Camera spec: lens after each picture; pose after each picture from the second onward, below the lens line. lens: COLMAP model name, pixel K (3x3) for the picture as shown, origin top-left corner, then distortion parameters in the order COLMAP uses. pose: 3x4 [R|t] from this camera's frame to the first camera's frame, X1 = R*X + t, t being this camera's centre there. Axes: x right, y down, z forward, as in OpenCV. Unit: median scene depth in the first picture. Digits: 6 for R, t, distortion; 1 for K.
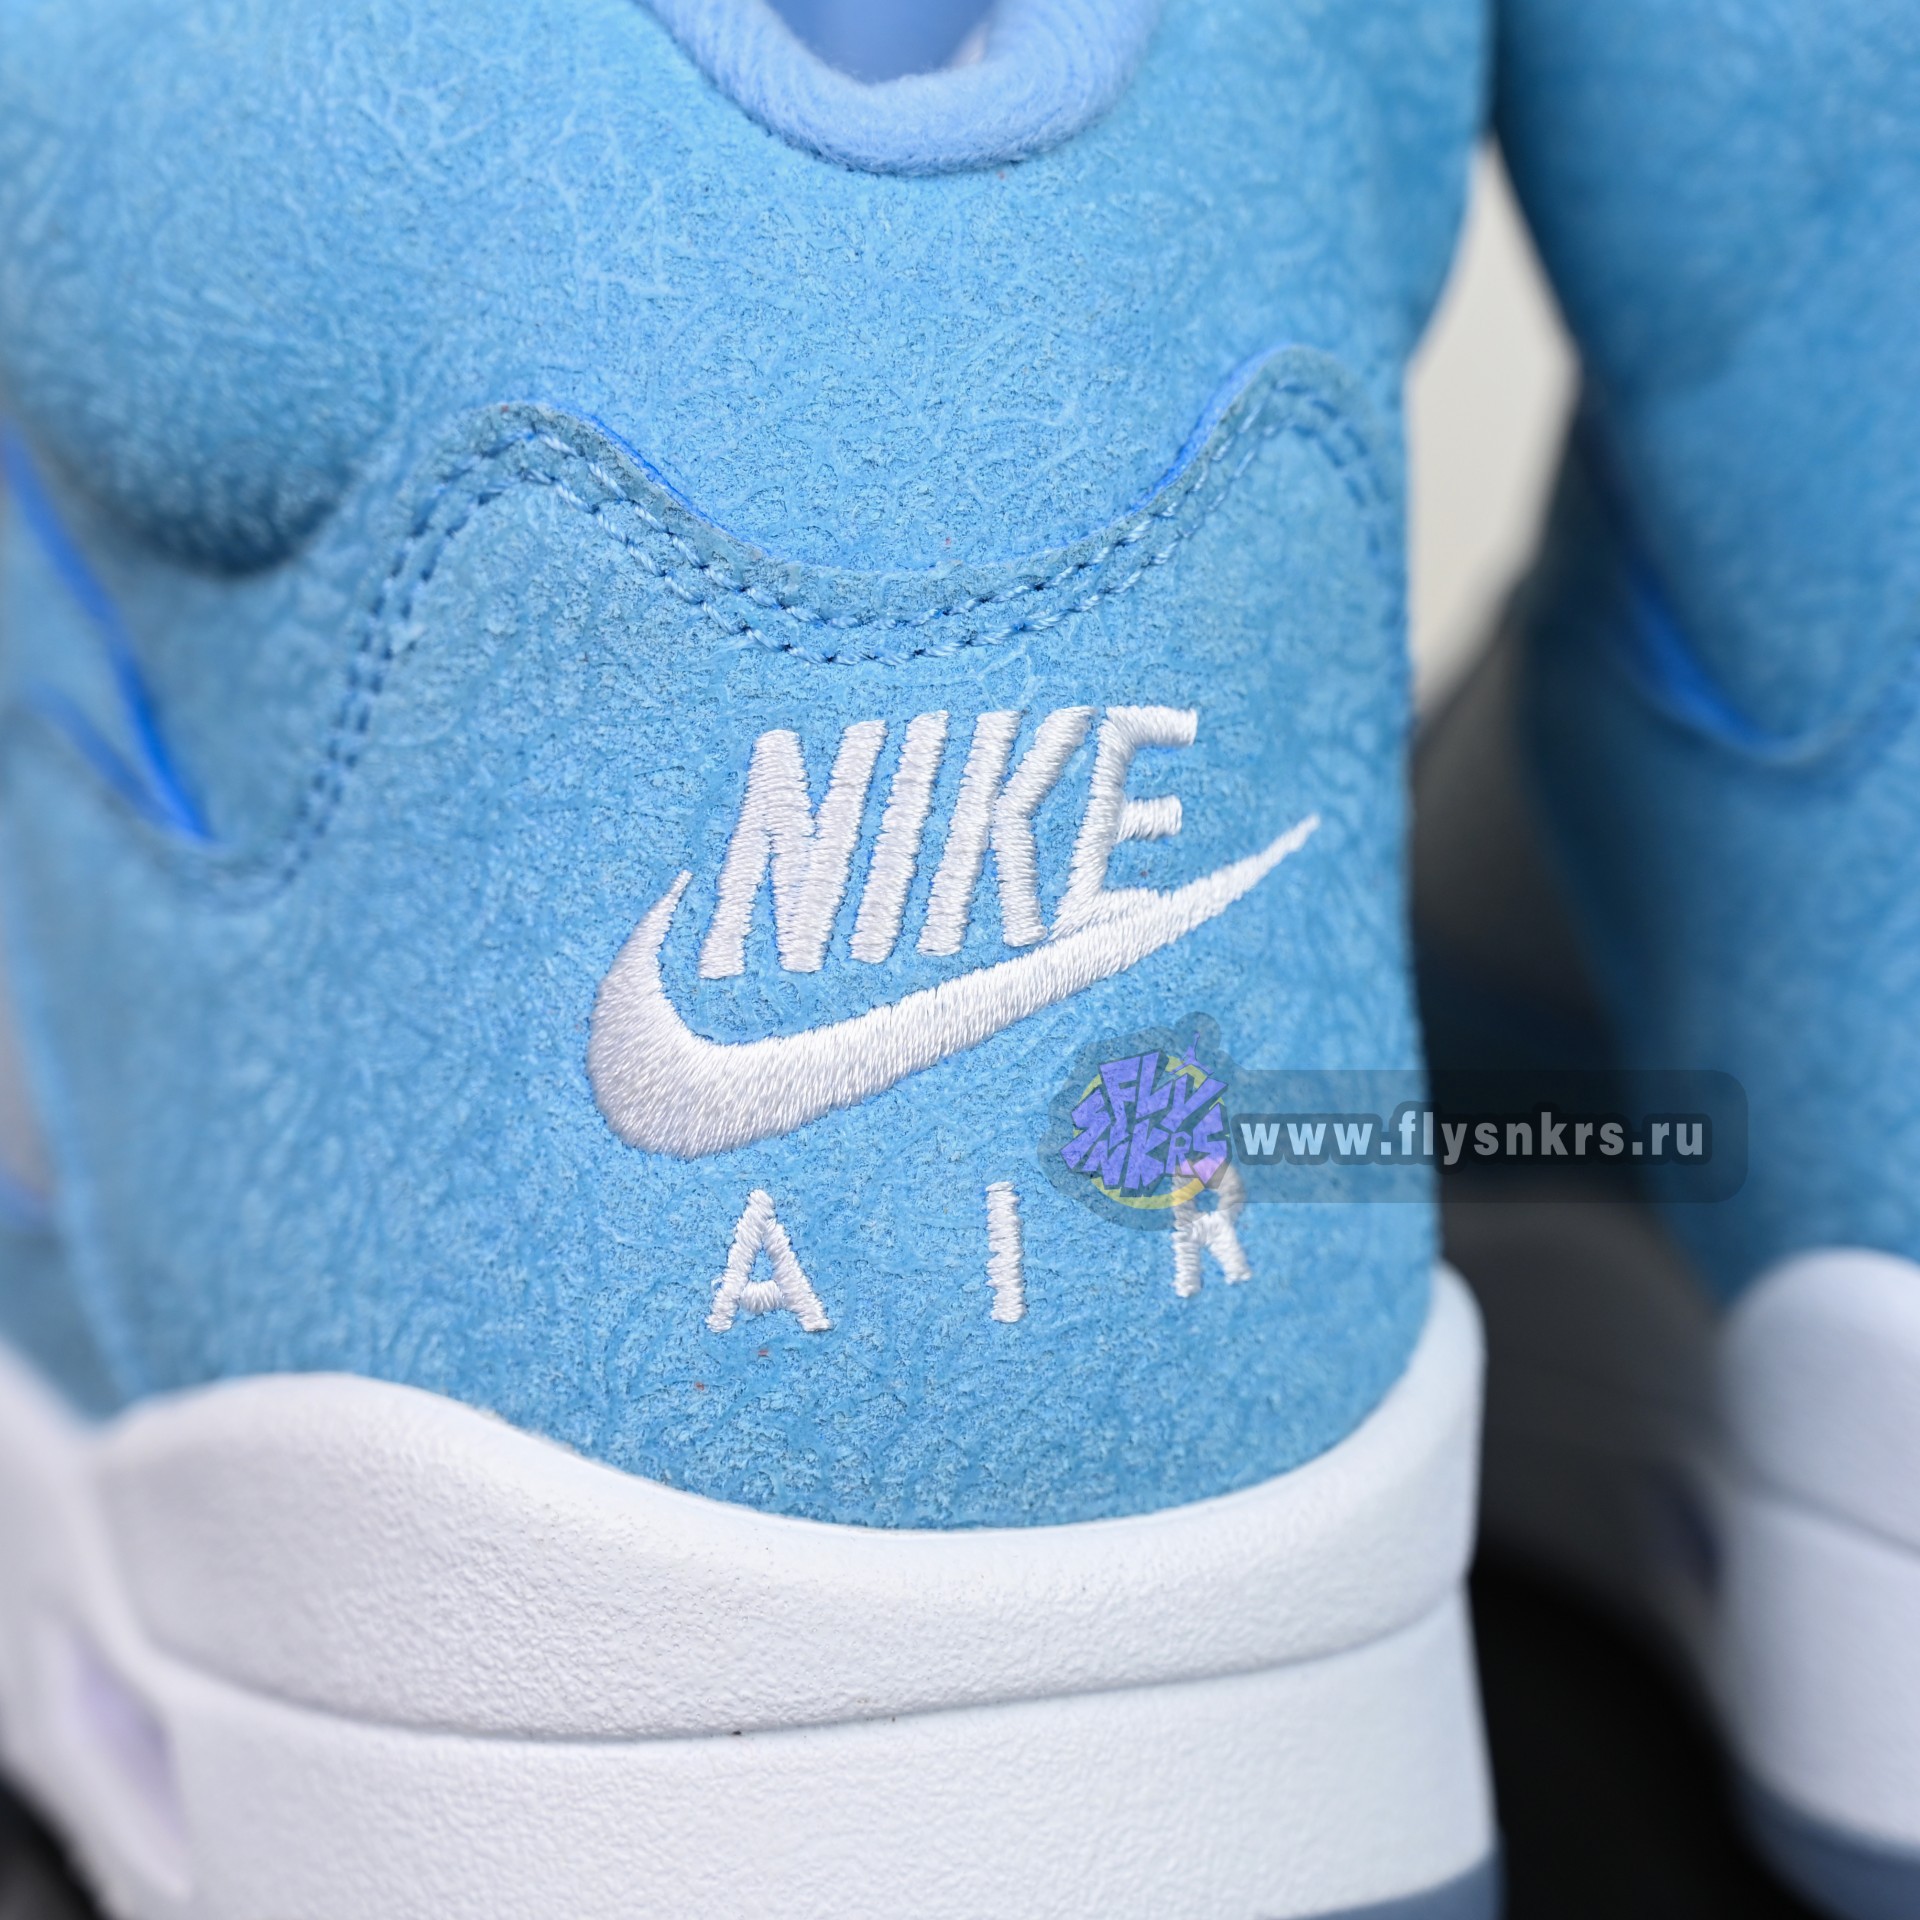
lens RADIAL K [[6259.1, 0, 959.8], [0, 6259.1, 960.2], [0, 0, 1]] dist [0.086941, 0.000000]
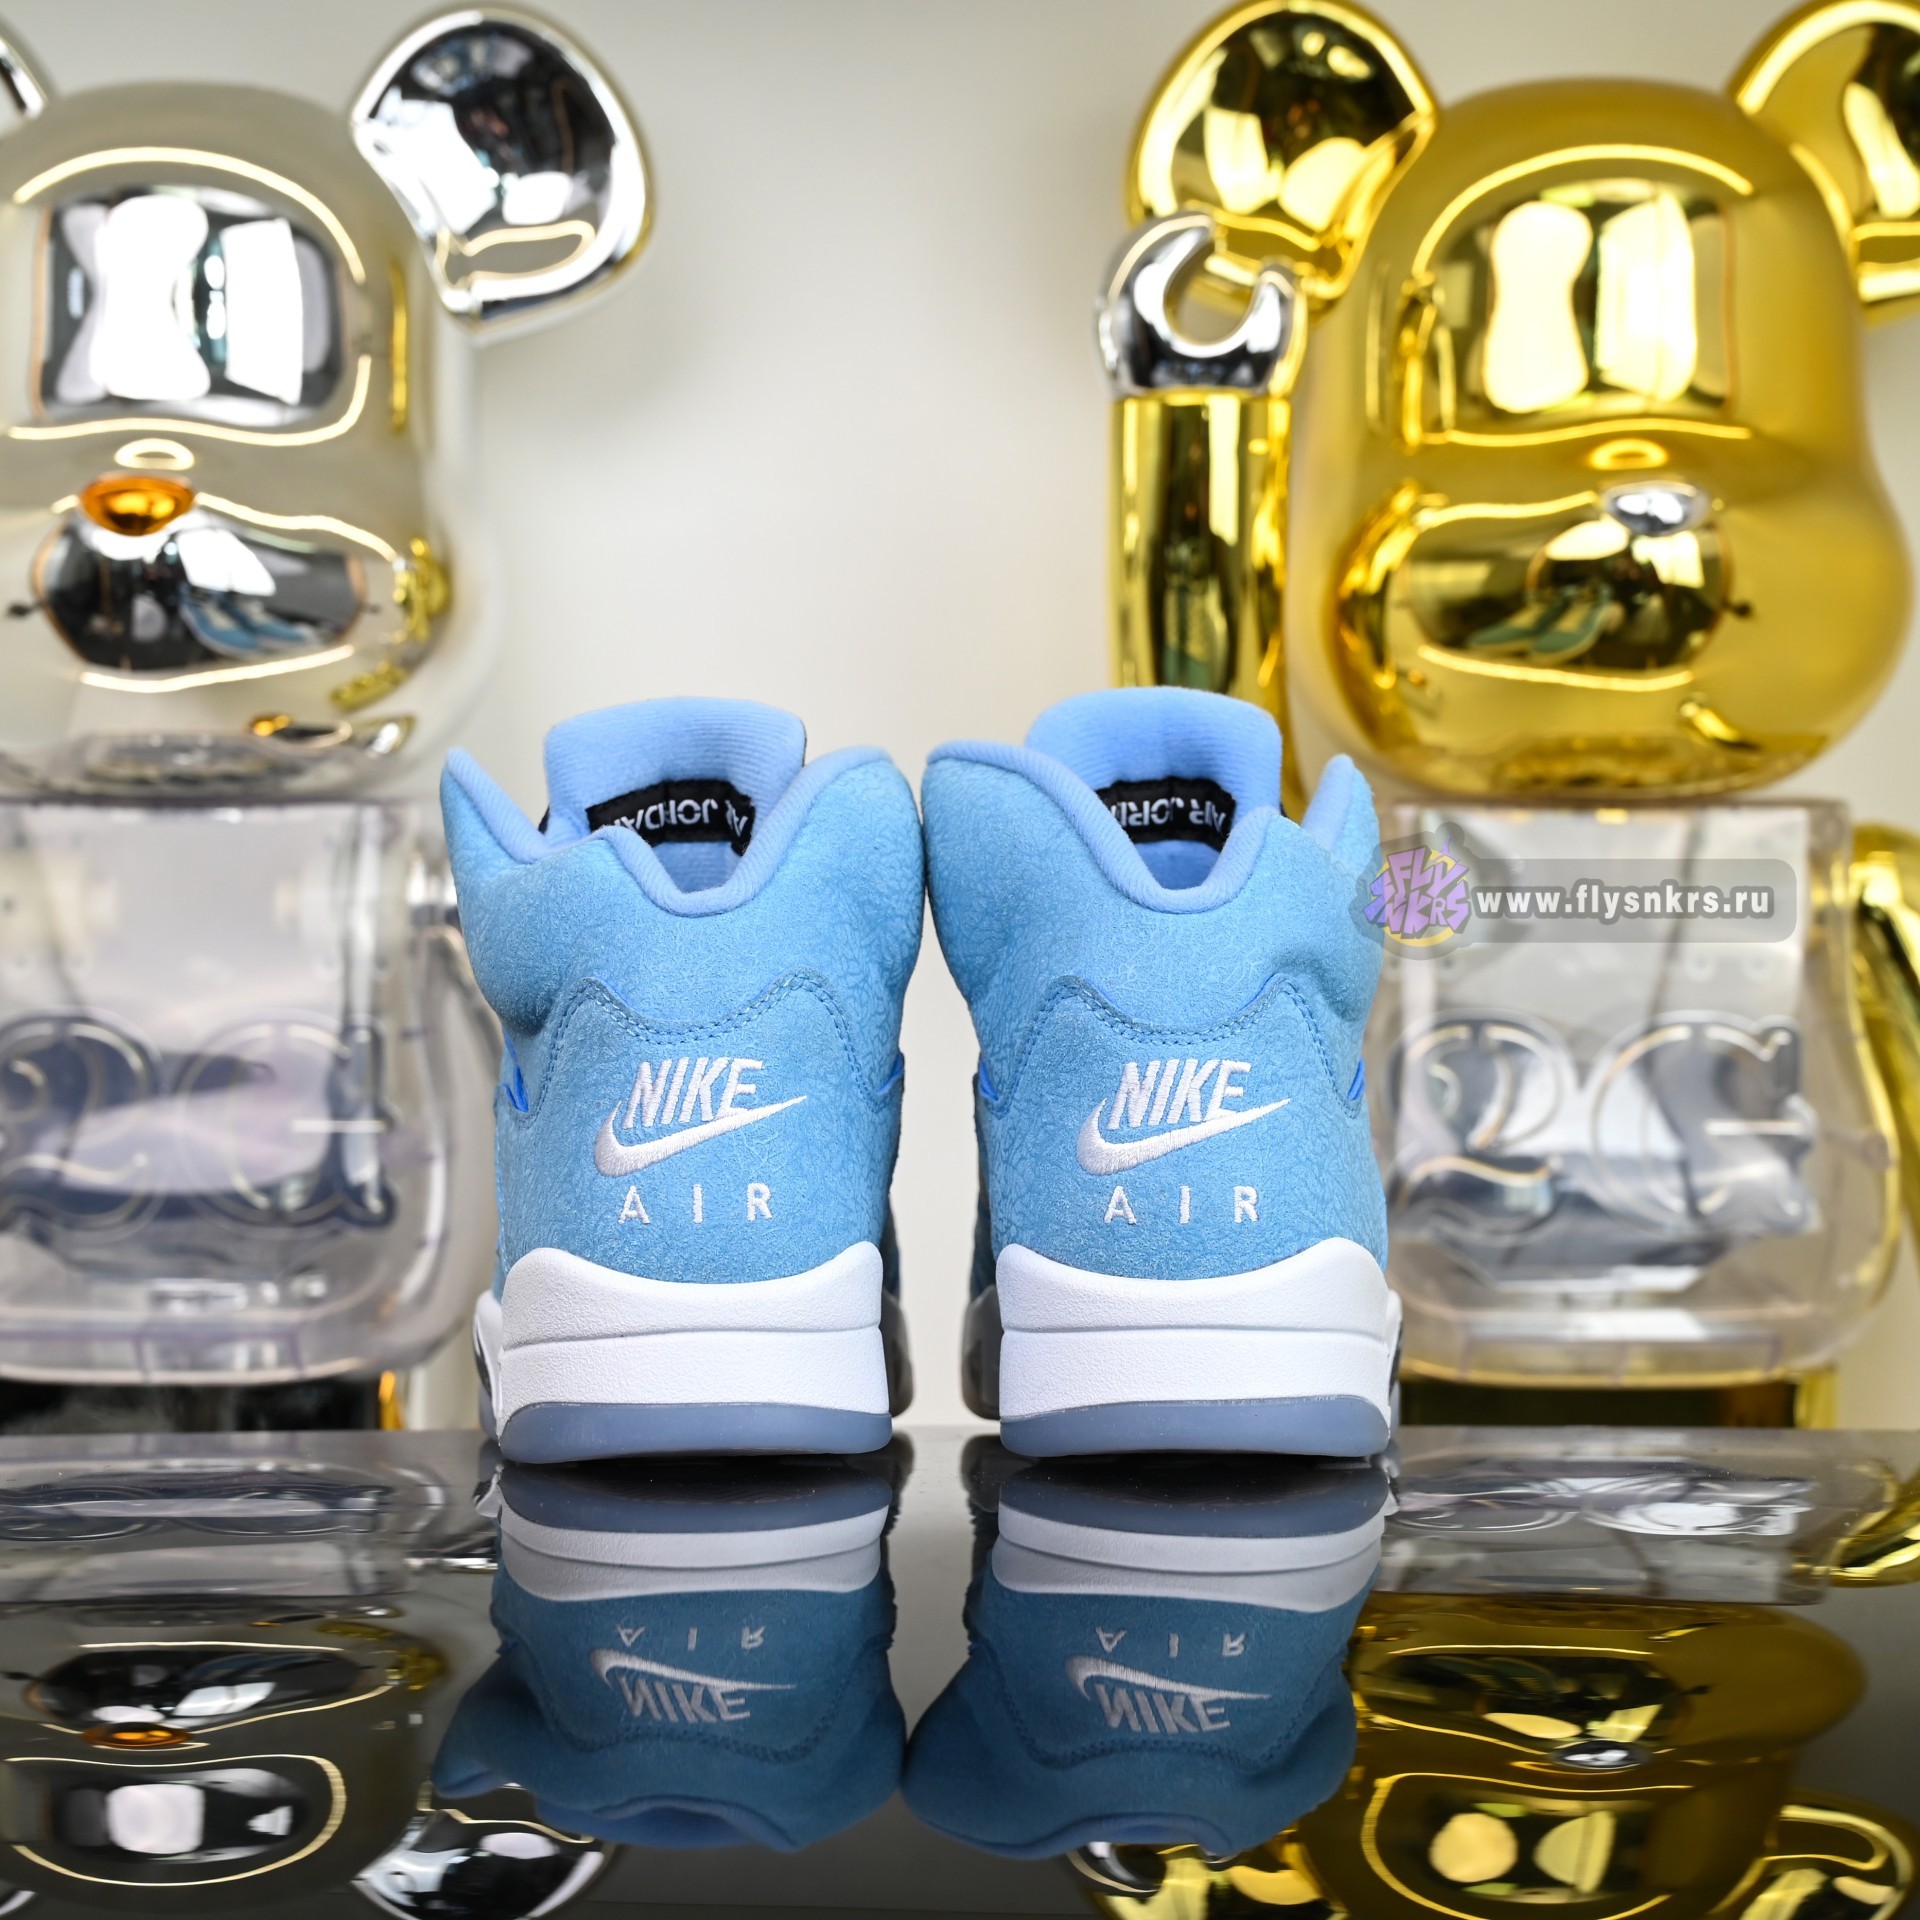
lens RADIAL K [[3912.9, 0, 960.3], [0, 3912.9, 959.4], [0, 0, 1]] dist [0.238404, 0.000000]
pose [[0.980411, 0.002946, -0.196939, 0.604225], [-0.039396, 0.982615, -0.181425, 0.313705], [0.192981, 0.185629, 0.963483, -1.196902]]
